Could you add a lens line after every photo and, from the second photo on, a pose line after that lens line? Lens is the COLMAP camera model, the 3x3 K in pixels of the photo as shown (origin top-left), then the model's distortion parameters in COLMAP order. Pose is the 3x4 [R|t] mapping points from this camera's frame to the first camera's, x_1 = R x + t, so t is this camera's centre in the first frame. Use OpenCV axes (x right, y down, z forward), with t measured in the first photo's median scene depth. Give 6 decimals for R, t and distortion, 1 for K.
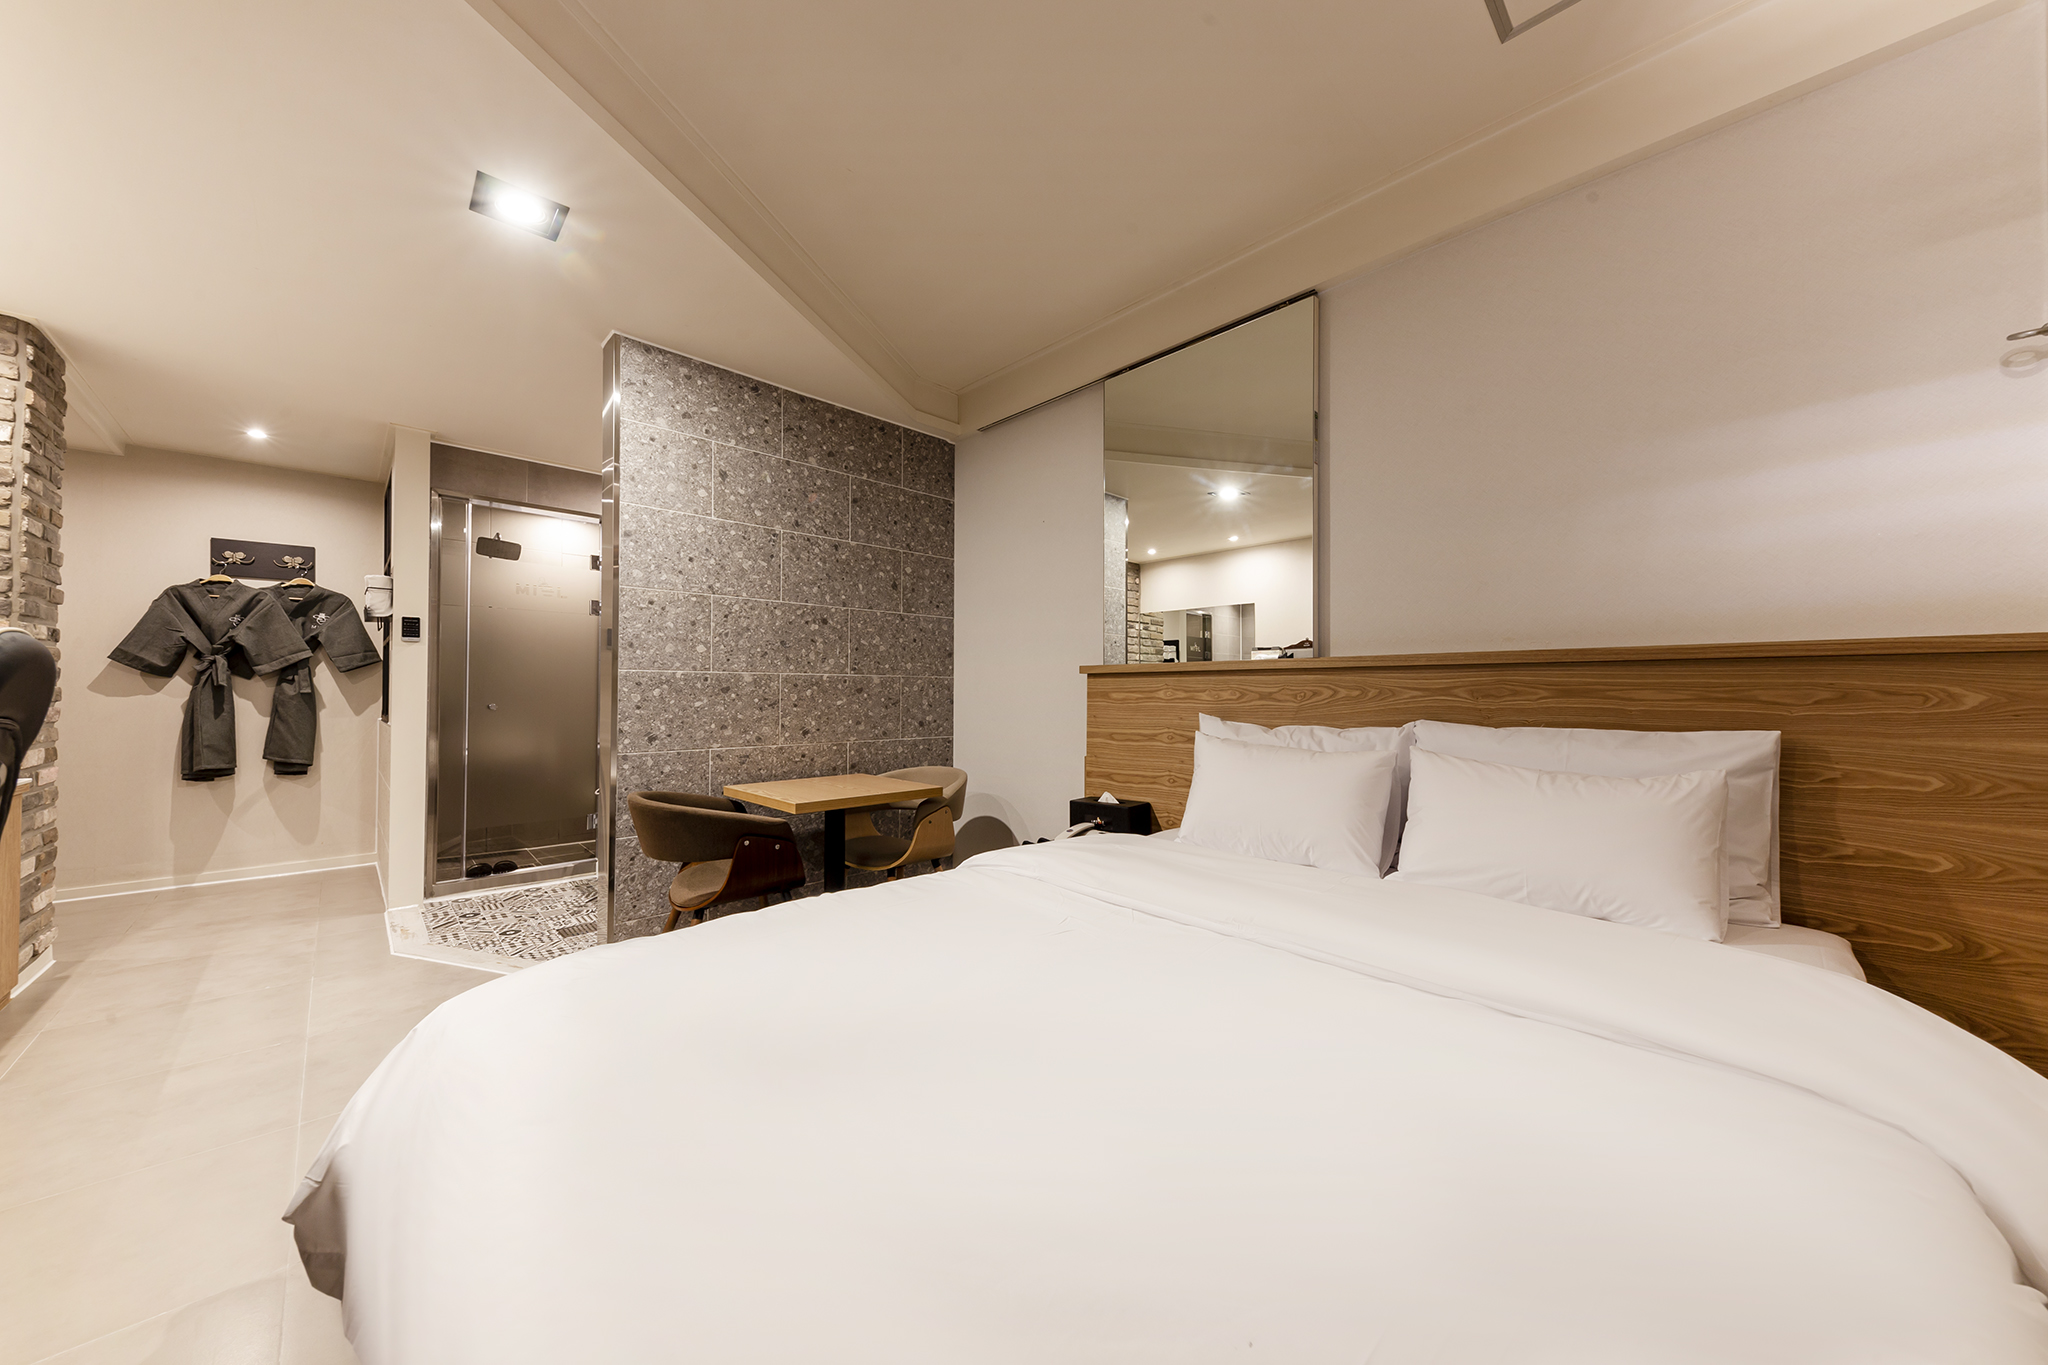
lens RADIAL K [[692.5, 0, 1026.1], [0, 692.5, 682.8], [0, 0, 1]] dist [0.019043, -0.006244]
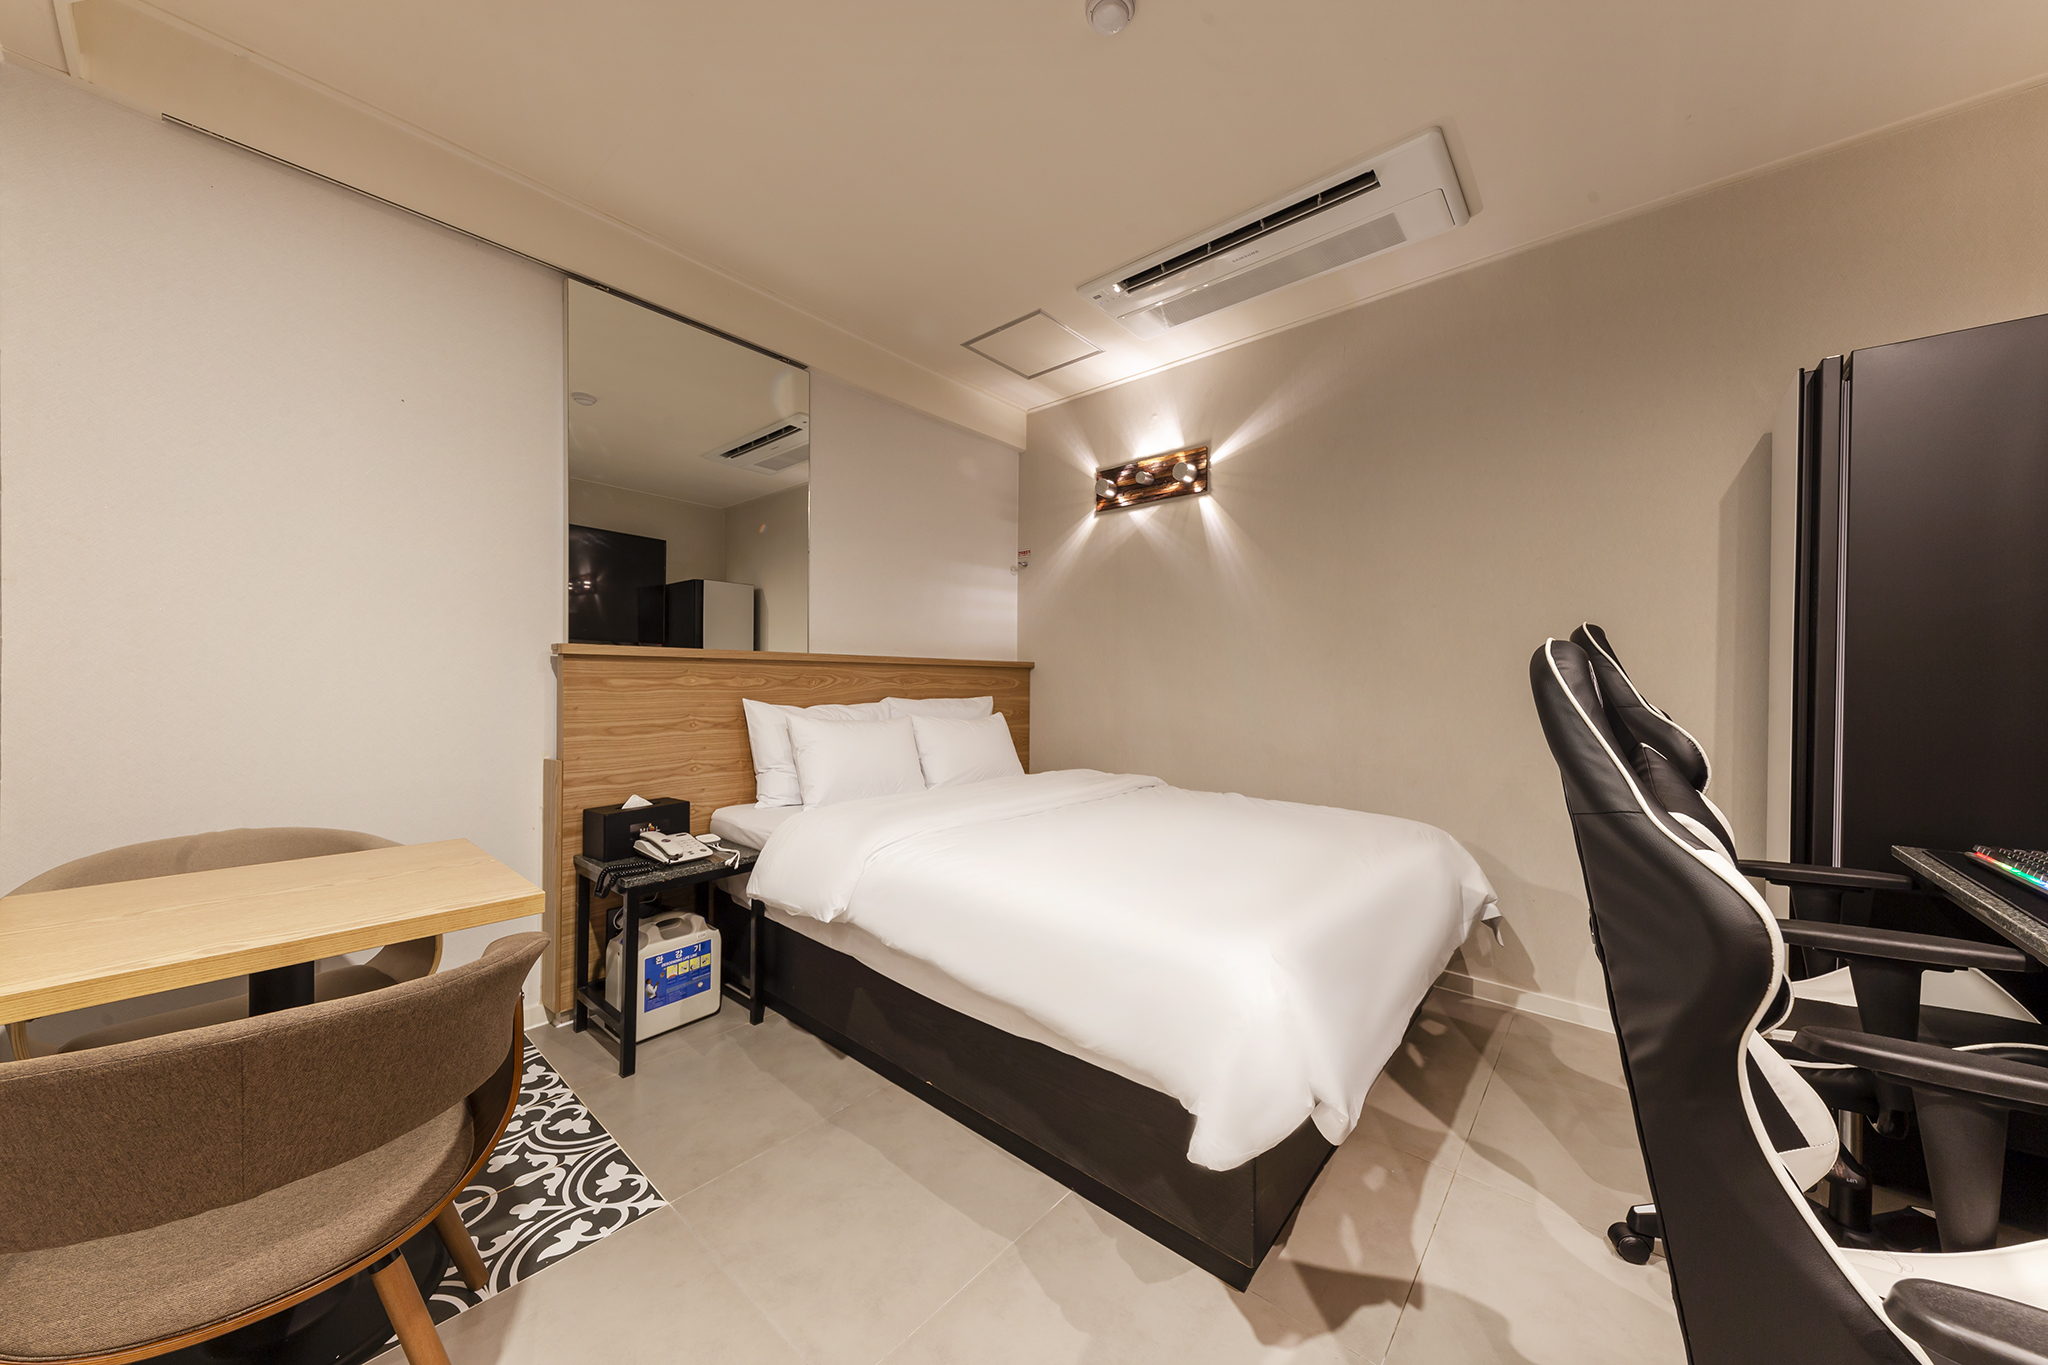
lens RADIAL K [[692.5, 0, 1026.1], [0, 692.5, 682.8], [0, 0, 1]] dist [0.019043, -0.006244]
pose [[-0.080038, -0.006446, 0.996771, -0.923608], [-0.024895, 0.999680, 0.004466, 0.003841], [-0.996481, -0.024457, -0.080173, 0.700669]]
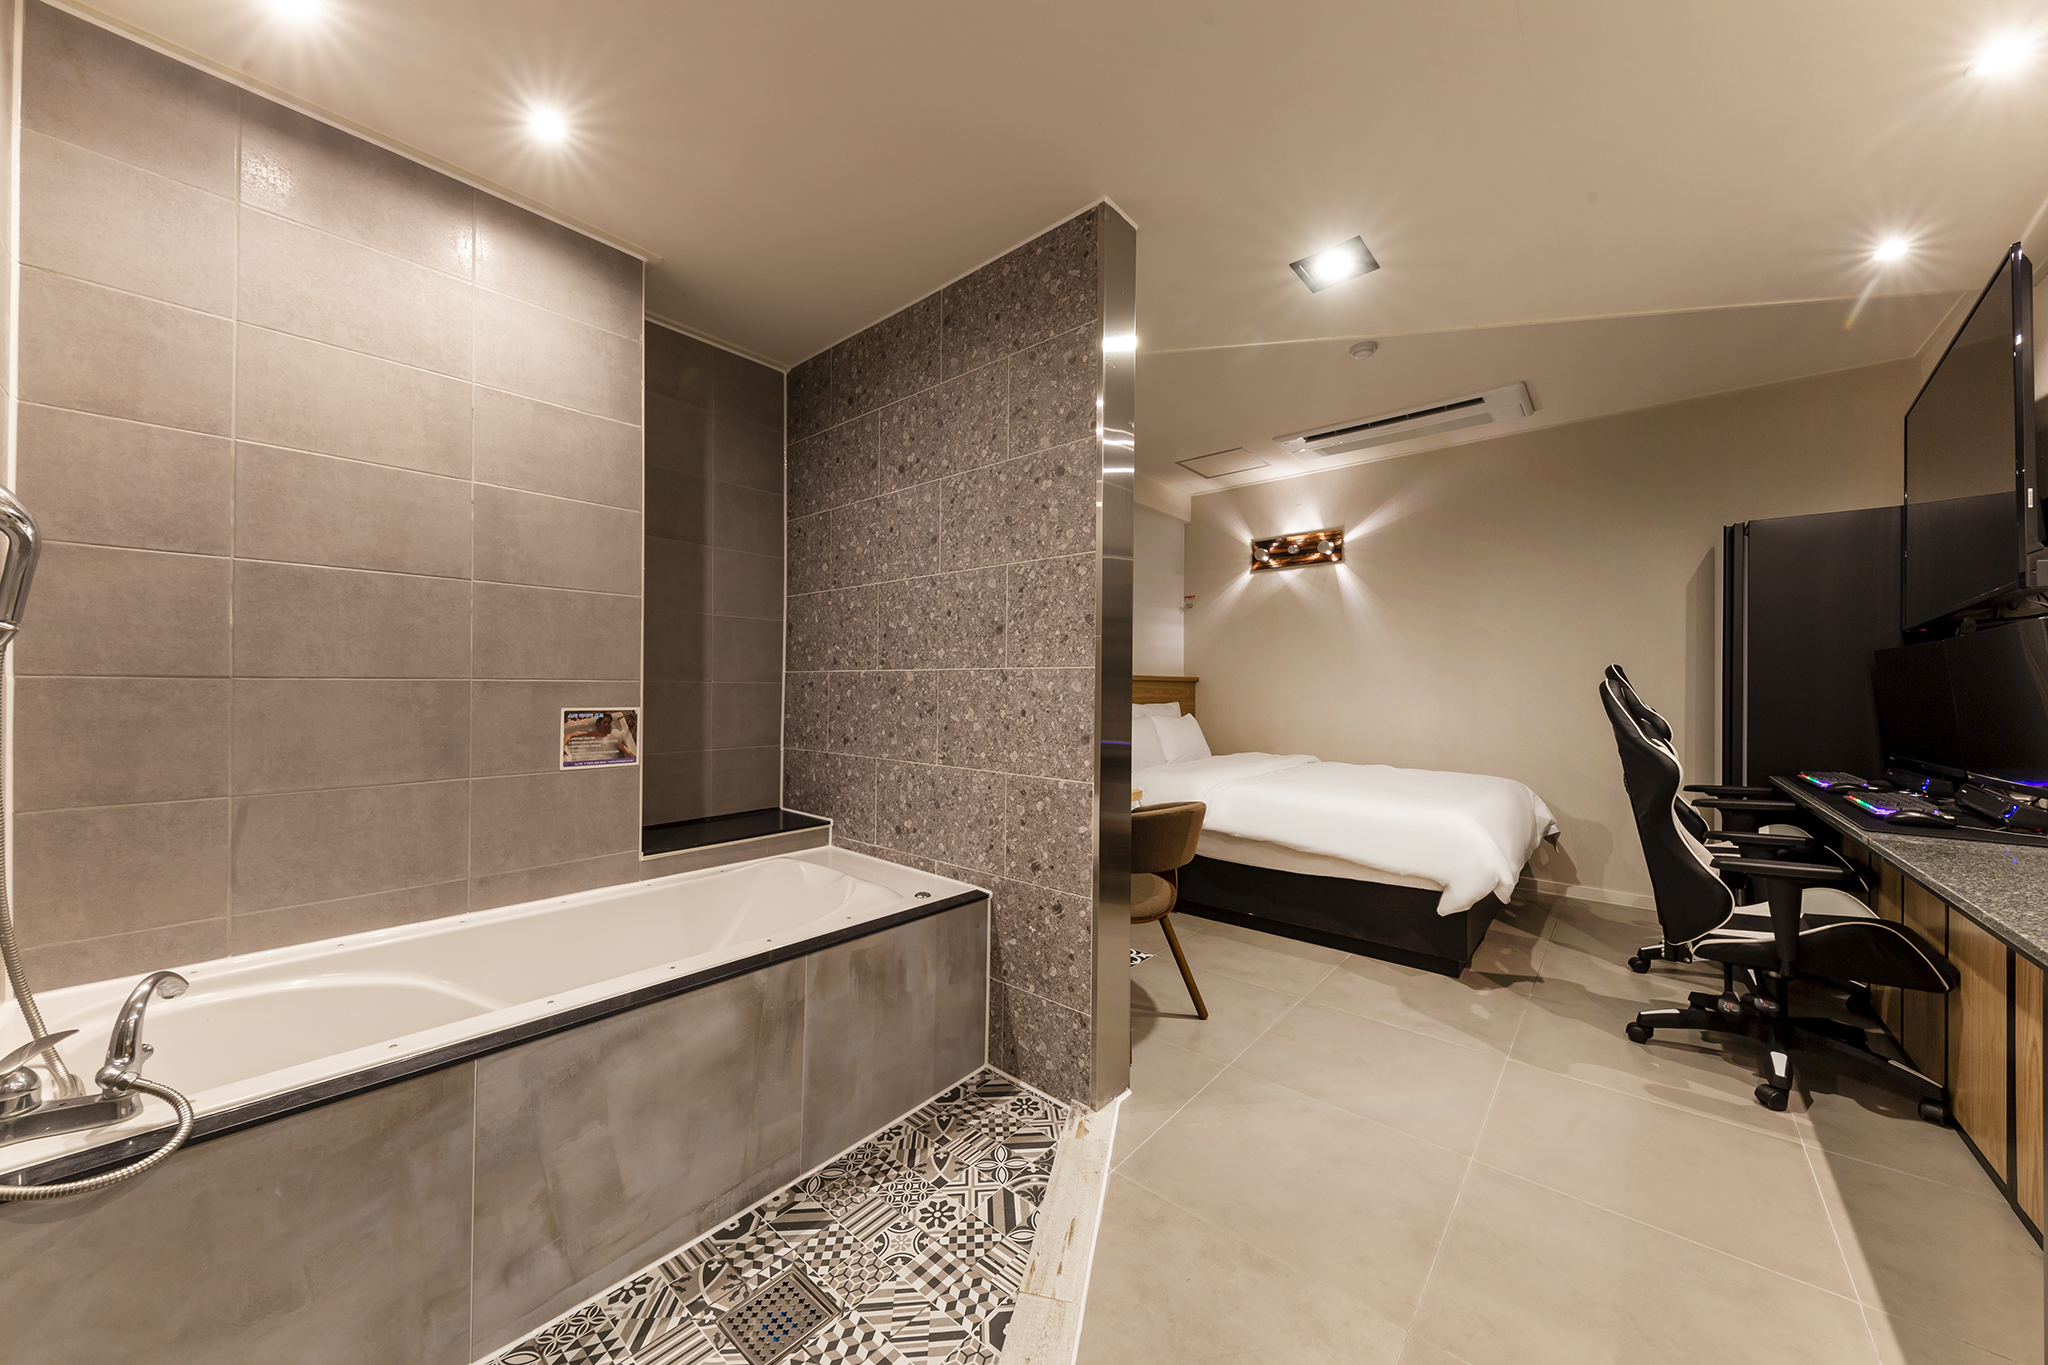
lens RADIAL K [[700.7, 0, 1018.0], [0, 700.7, 681.4], [0, 0, 1]] dist [0.001619, -0.000122]
pose [[-0.075599, 0.007147, 0.997113, -1.550074], [-0.024653, 0.999655, -0.009034, 0.010144], [-0.996833, -0.025265, -0.075397, 1.349235]]
